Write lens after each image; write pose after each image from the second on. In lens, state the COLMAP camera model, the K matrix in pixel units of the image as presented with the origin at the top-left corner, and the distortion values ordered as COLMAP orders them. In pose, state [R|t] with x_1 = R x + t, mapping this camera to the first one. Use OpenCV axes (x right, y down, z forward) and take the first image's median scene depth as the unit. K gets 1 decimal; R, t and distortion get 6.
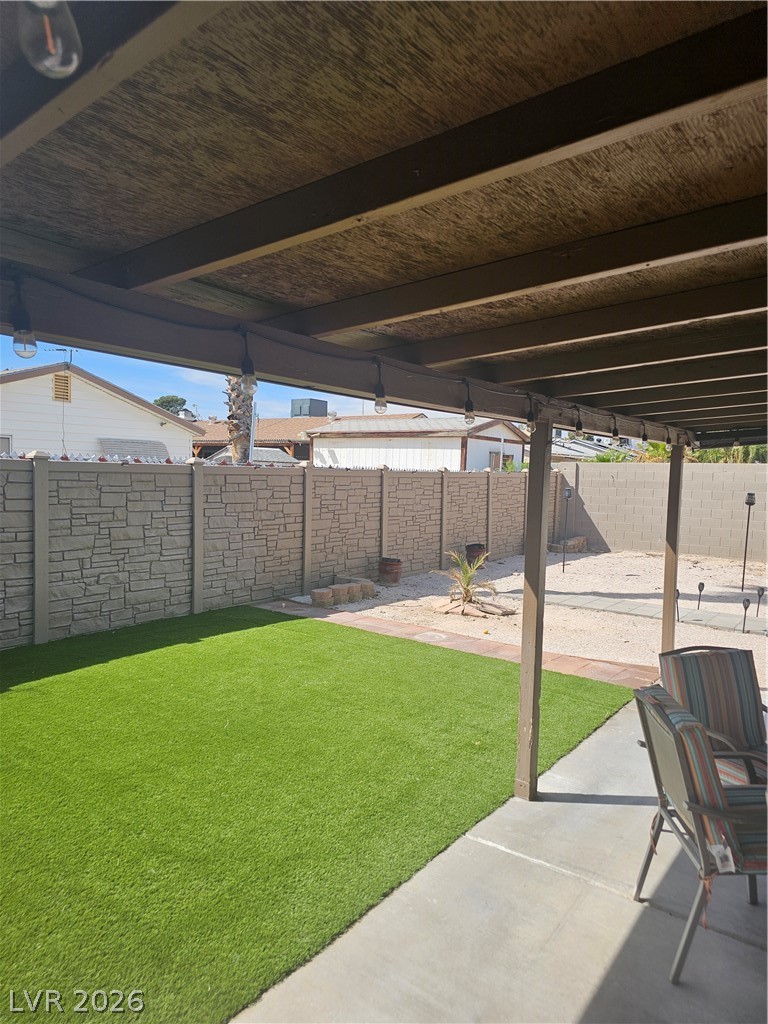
lens RADIAL K [[685.5, 0, 379.2], [0, 685.5, 512.9], [0, 0, 1]] dist [0.083410, -0.096439]
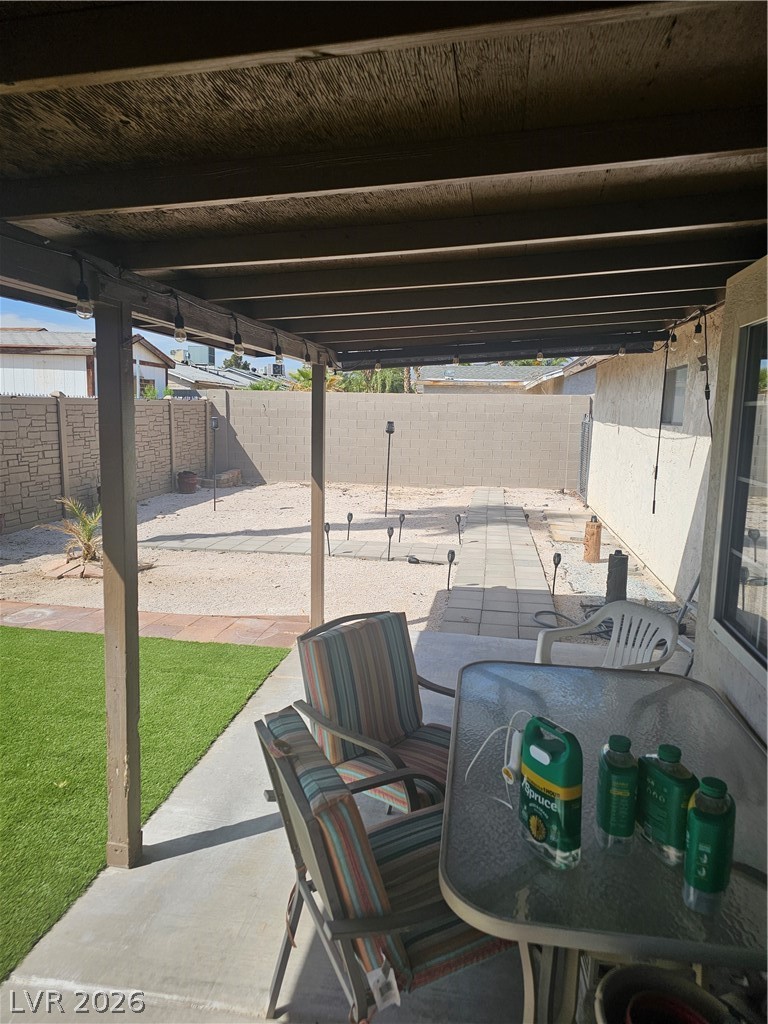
lens RADIAL K [[674.9, 0, 400.0], [0, 674.9, 501.7], [0, 0, 1]] dist [0.052523, -0.044893]
pose [[0.873349, -0.067293, 0.482424, 0.070152], [0.025883, 0.995423, 0.091994, -0.002091], [-0.486407, -0.067856, 0.871093, 0.143580]]
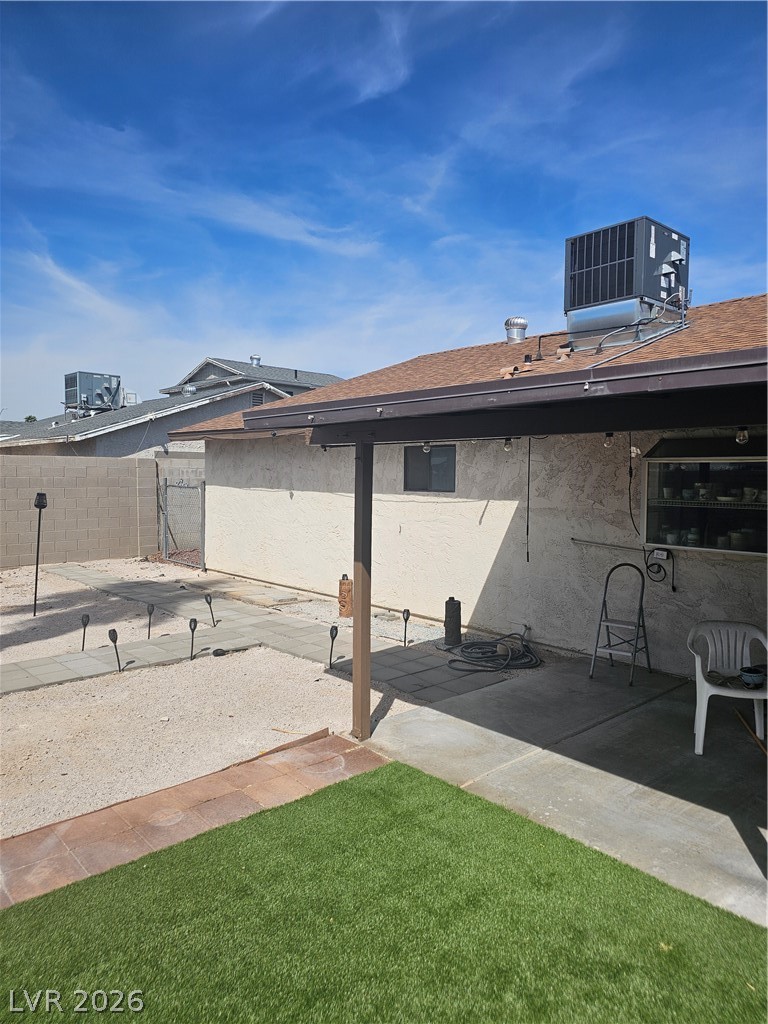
lens RADIAL K [[681.9, 0, 372.3], [0, 681.9, 500.4], [0, 0, 1]] dist [0.039178, -0.031343]
pose [[0.162847, -0.054331, 0.985154, -0.248638], [0.052406, 0.997550, 0.046352, -0.047344], [-0.985259, 0.044080, 0.165295, 0.623167]]
